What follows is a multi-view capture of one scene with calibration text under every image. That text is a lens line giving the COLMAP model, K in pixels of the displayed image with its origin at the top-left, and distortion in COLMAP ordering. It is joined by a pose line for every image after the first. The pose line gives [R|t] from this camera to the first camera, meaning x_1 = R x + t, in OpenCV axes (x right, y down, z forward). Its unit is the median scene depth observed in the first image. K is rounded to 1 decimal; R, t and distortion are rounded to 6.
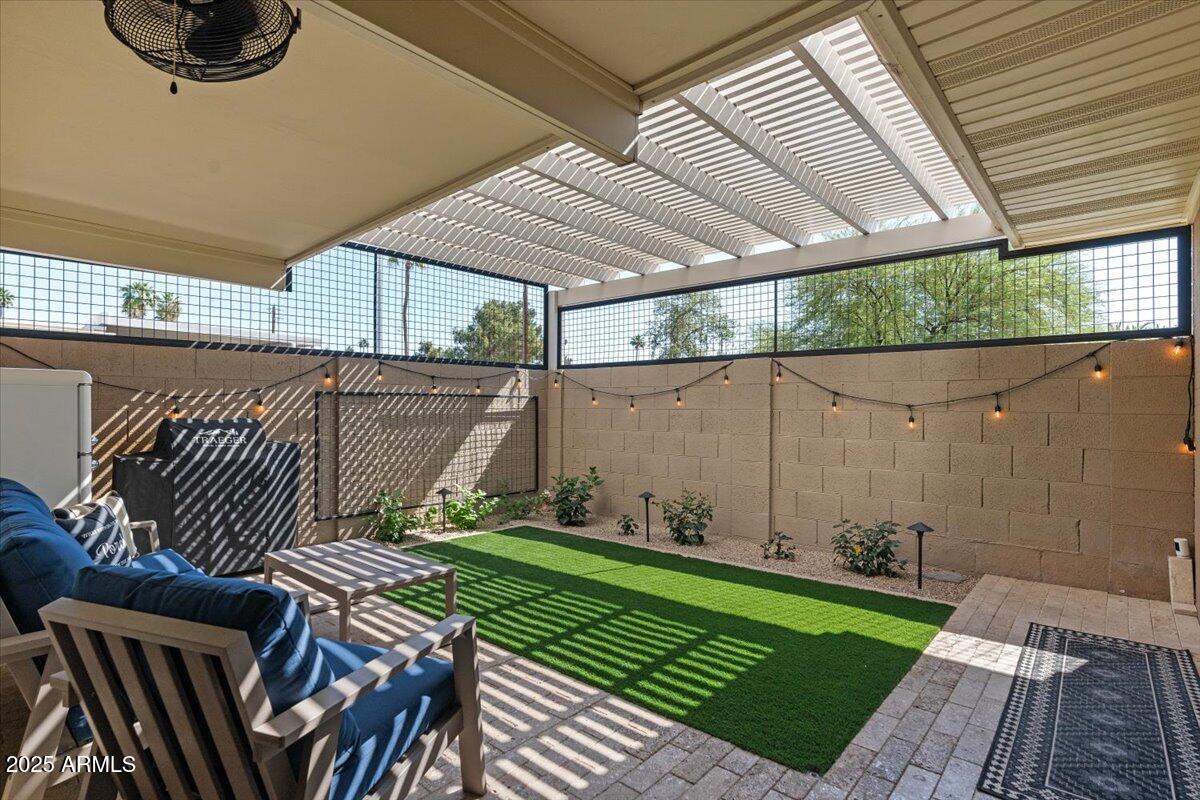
lens RADIAL K [[591.9, 0, 597.5], [0, 591.9, 405.8], [0, 0, 1]] dist [-0.000924, -0.000244]
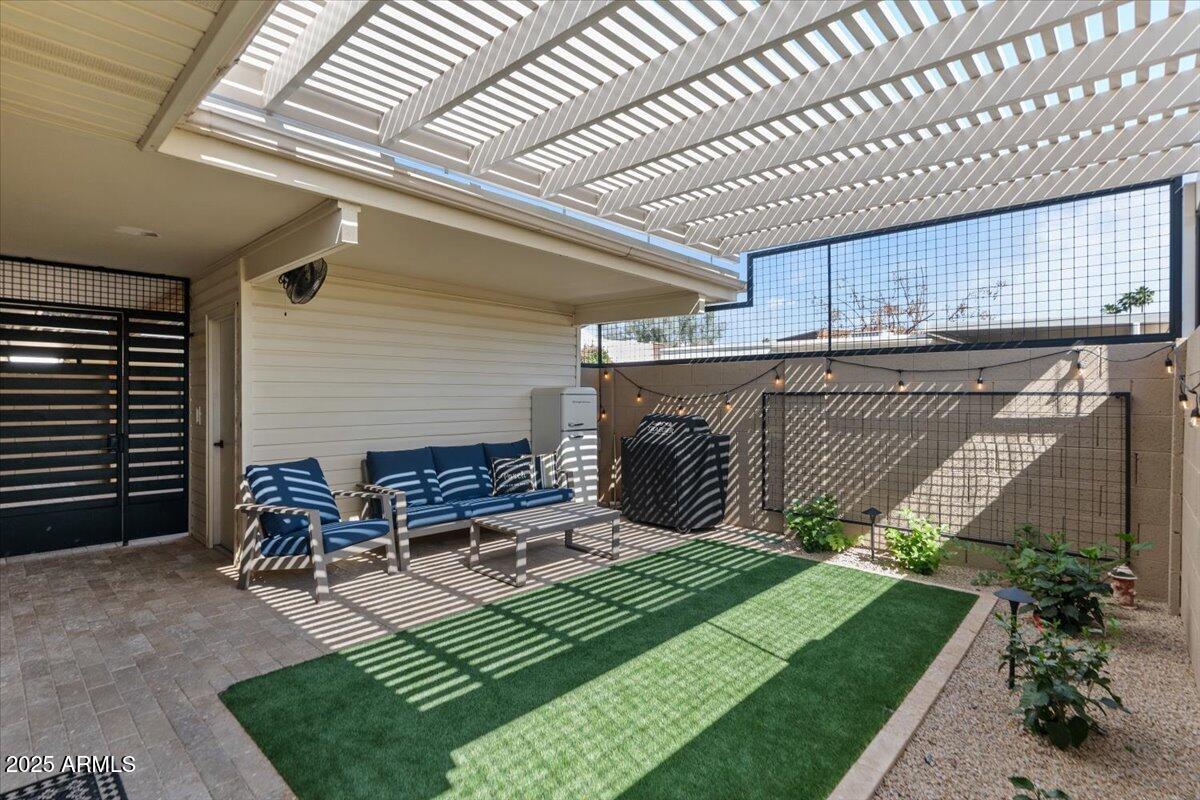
lens RADIAL K [[591.9, 0, 597.5], [0, 591.9, 405.8], [0, 0, 1]] dist [-0.000924, -0.000244]
pose [[-0.041379, 0.016420, -0.999009, 0.657920], [0.000413, 0.999865, 0.016417, -0.017899], [0.999143, 0.000267, -0.041380, 0.754895]]
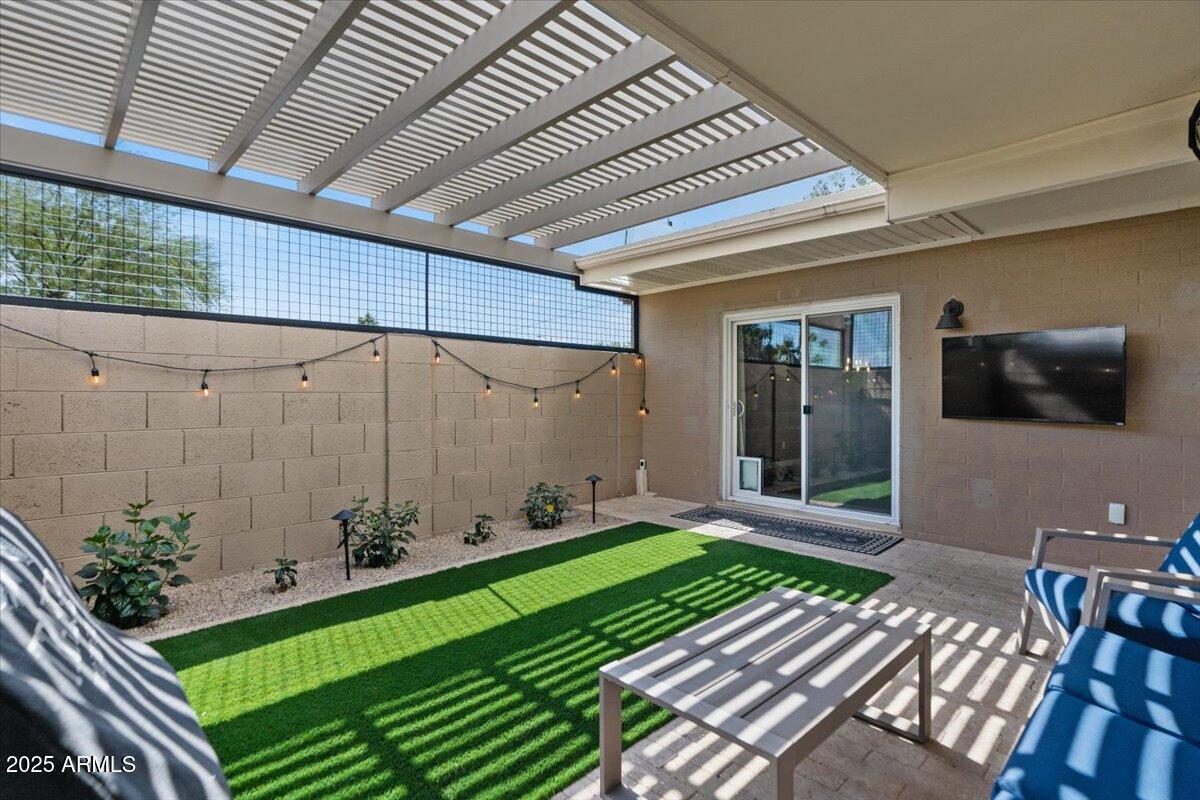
lens RADIAL K [[573.1, 0, 600.0], [0, 573.1, 400.0], [0, 0, 1]] dist [-0.003886, -0.001177]
pose [[0.078323, -0.015845, 0.996802, -0.635085], [-0.007242, 0.999838, 0.016462, 0.001536], [-0.996902, -0.008508, 0.078196, 0.724892]]
